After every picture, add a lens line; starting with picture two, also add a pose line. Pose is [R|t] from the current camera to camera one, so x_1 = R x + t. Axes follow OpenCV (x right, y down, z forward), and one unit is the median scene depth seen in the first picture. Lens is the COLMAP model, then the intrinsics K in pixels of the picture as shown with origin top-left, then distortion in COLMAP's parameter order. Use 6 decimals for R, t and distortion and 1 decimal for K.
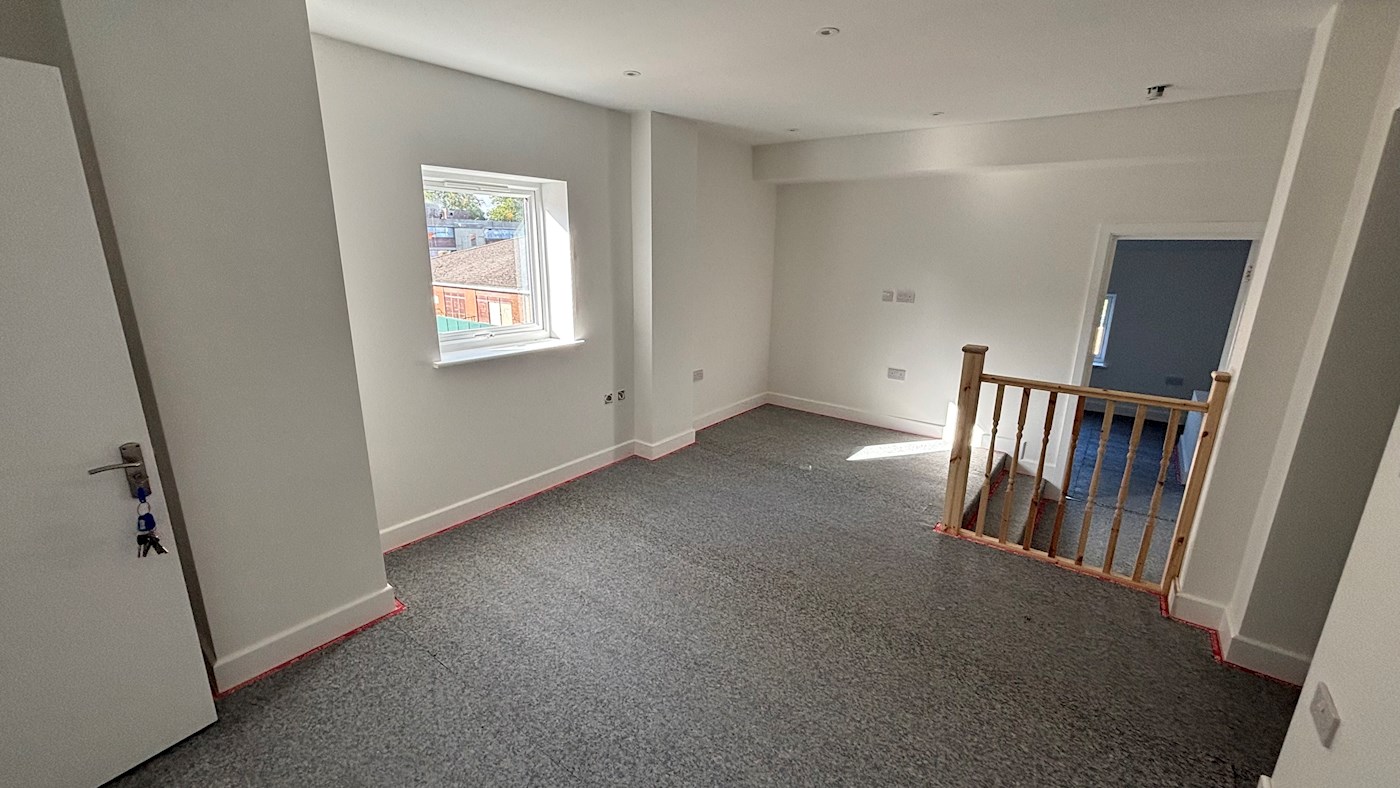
lens RADIAL K [[559.7, 0, 696.4], [0, 559.7, 391.7], [0, 0, 1]] dist [-0.004907, 0.001443]
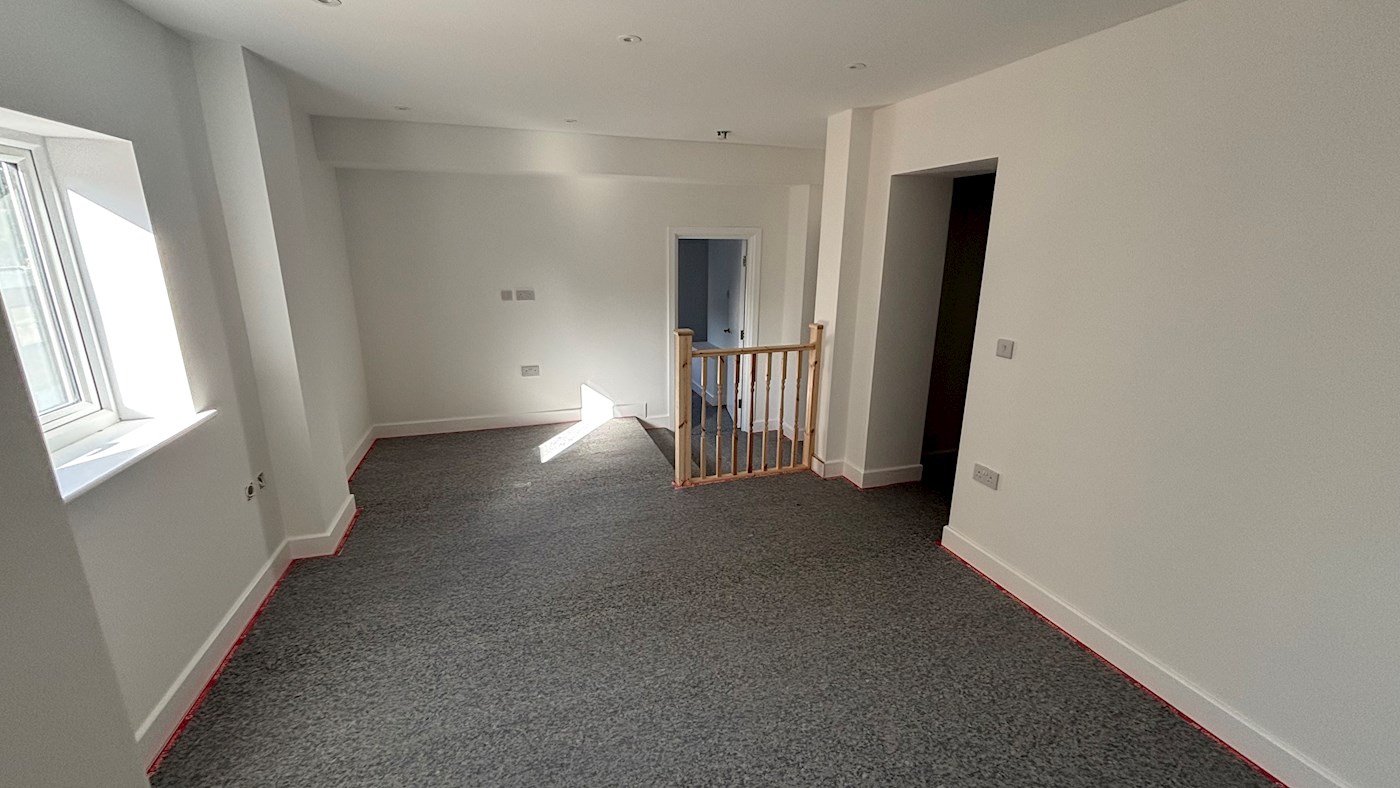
lens RADIAL K [[559.7, 0, 688.0], [0, 559.7, 396.6], [0, 0, 1]] dist [-0.004907, 0.001443]
pose [[0.560497, -0.229861, 0.795617, -0.360983], [0.211395, 0.968594, 0.130911, -0.070785], [-0.800722, 0.094814, 0.591486, 0.211595]]
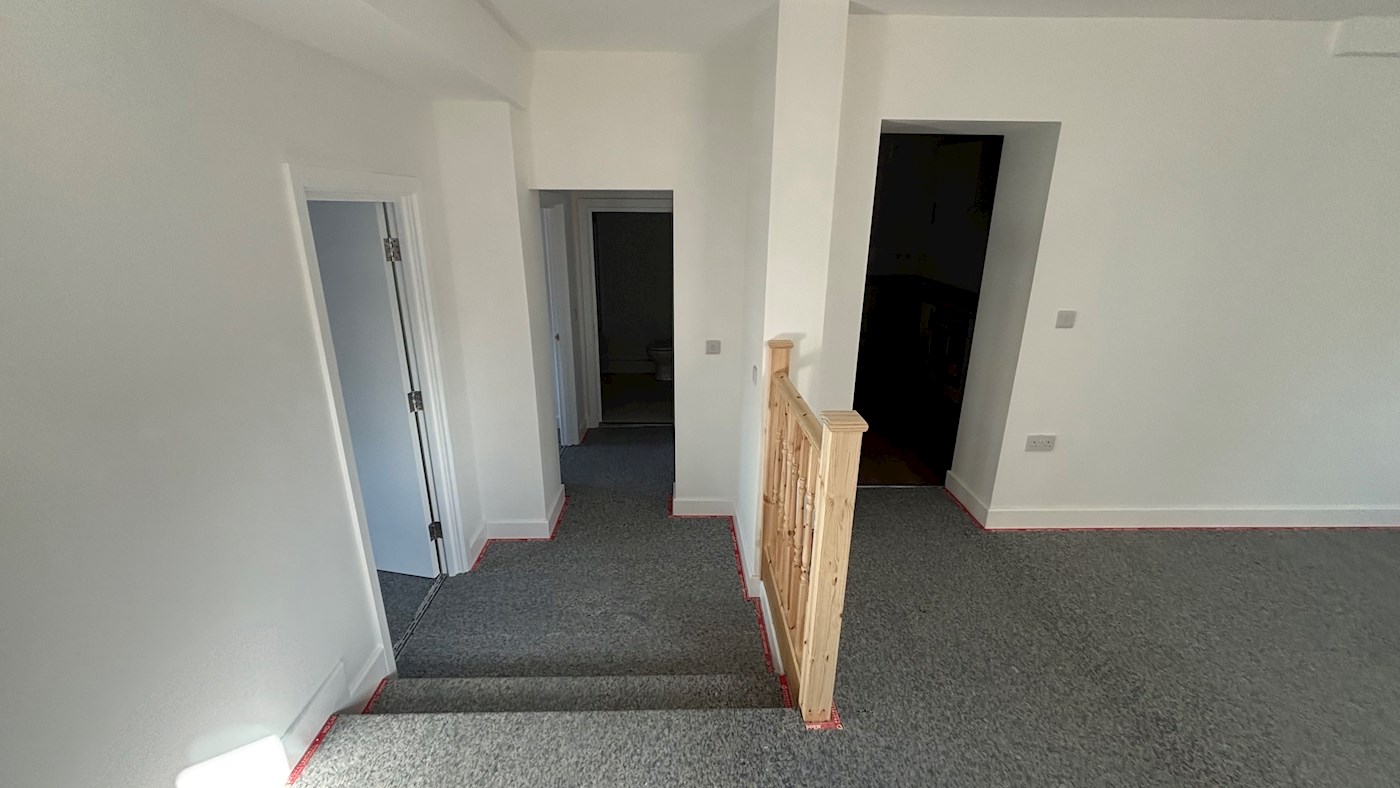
lens RADIAL K [[559.7, 0, 696.8], [0, 559.7, 387.1], [0, 0, 1]] dist [-0.004907, 0.001443]
pose [[-0.642076, -0.262513, 0.720296, 0.165691], [0.170796, 0.866953, 0.468211, -0.286781], [-0.747374, 0.423650, -0.511814, 1.017609]]
